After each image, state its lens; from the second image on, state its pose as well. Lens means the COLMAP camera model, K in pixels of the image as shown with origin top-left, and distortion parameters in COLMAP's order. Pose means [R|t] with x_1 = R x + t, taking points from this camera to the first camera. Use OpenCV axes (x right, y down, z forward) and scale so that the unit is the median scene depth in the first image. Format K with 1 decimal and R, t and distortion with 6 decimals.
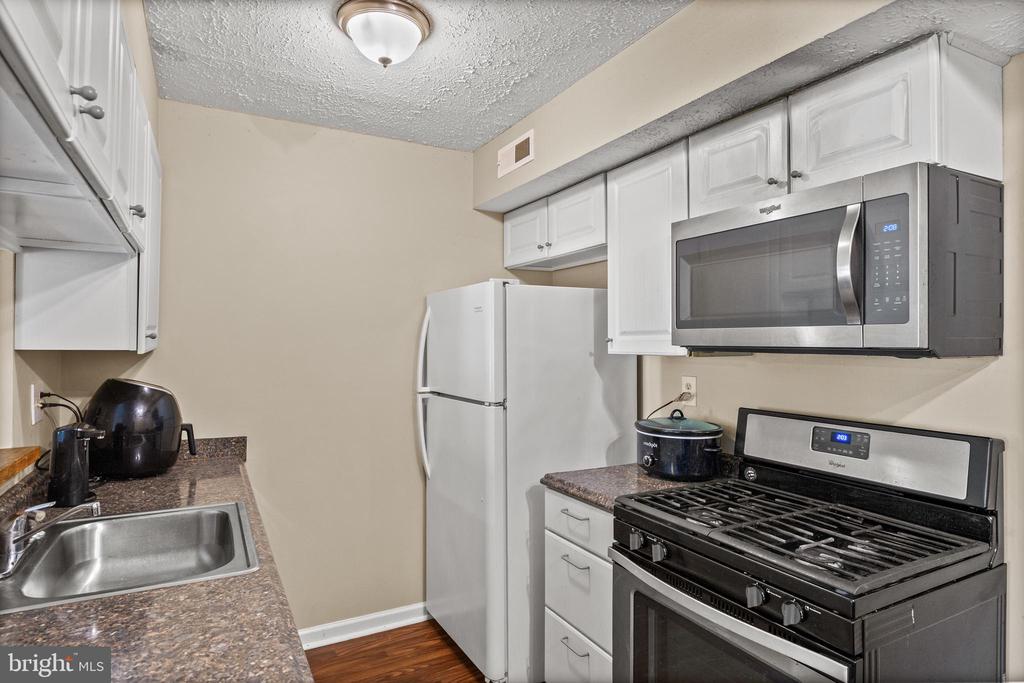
lens RADIAL K [[566.8, 0, 510.0], [0, 566.8, 327.2], [0, 0, 1]] dist [-0.003423, -0.000705]
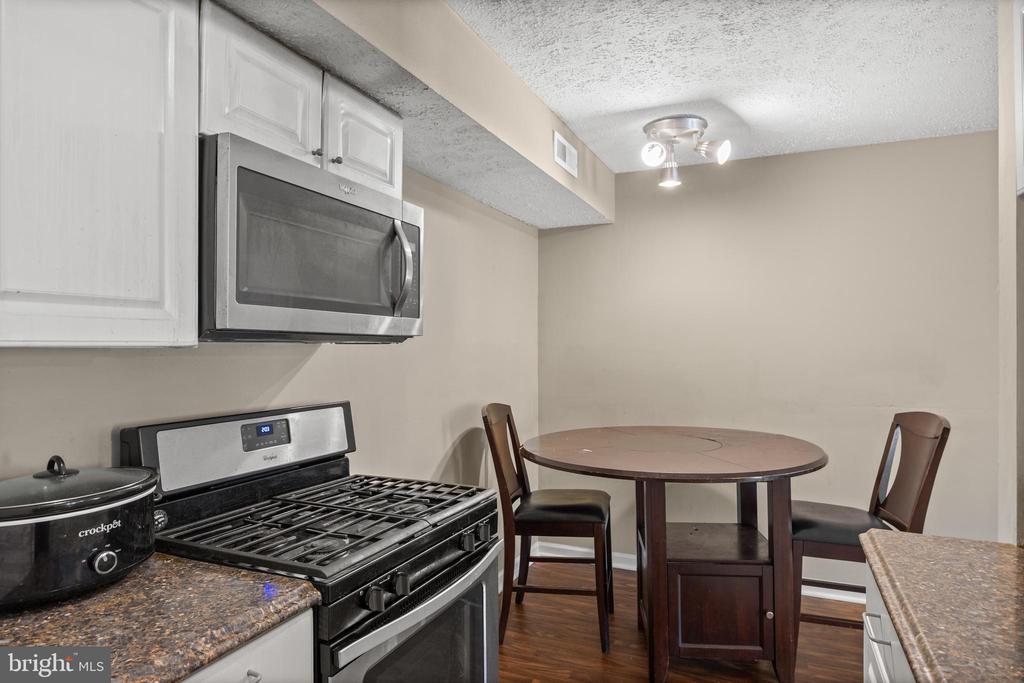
lens RADIAL K [[602.6, 0, 512.0], [0, 602.6, 341.5], [0, 0, 1]] dist [-0.006363, -0.000956]
pose [[-0.612220, 0.007970, 0.790647, -0.379927], [-0.020855, 0.999439, -0.026223, 0.051275], [-0.790412, -0.032543, -0.611710, 1.035479]]
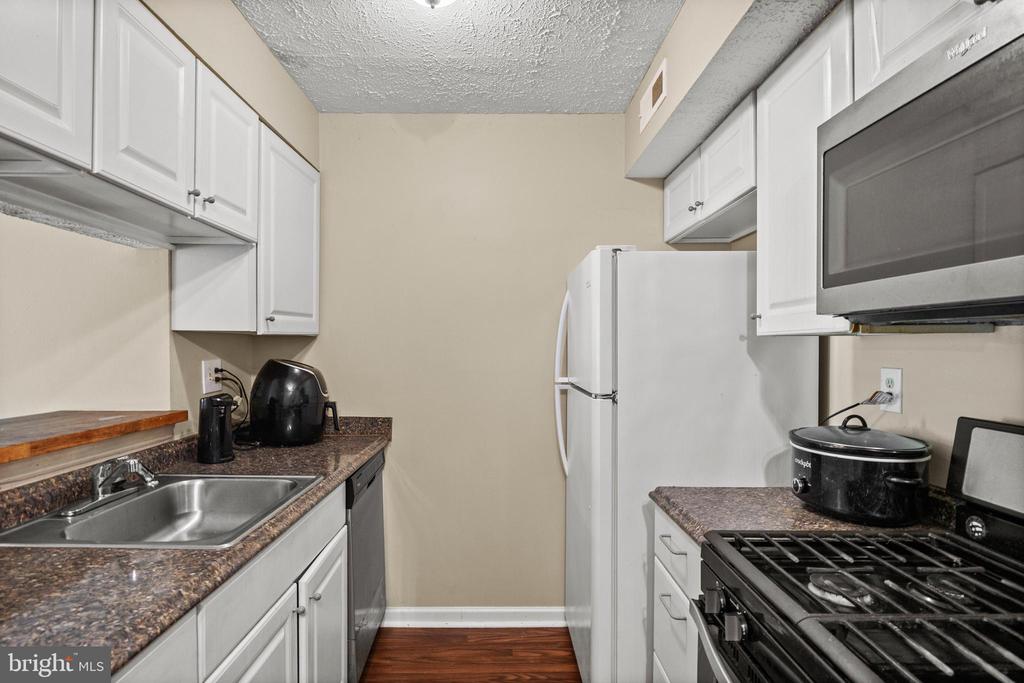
lens RADIAL K [[530.5, 0, 505.8], [0, 530.5, 348.3], [0, 0, 1]] dist [-0.013251, 0.000295]
pose [[0.883812, 0.001530, -0.467839, 0.226704], [0.012825, 0.999540, 0.027496, 0.044485], [0.467666, -0.030301, 0.883386, 0.262268]]
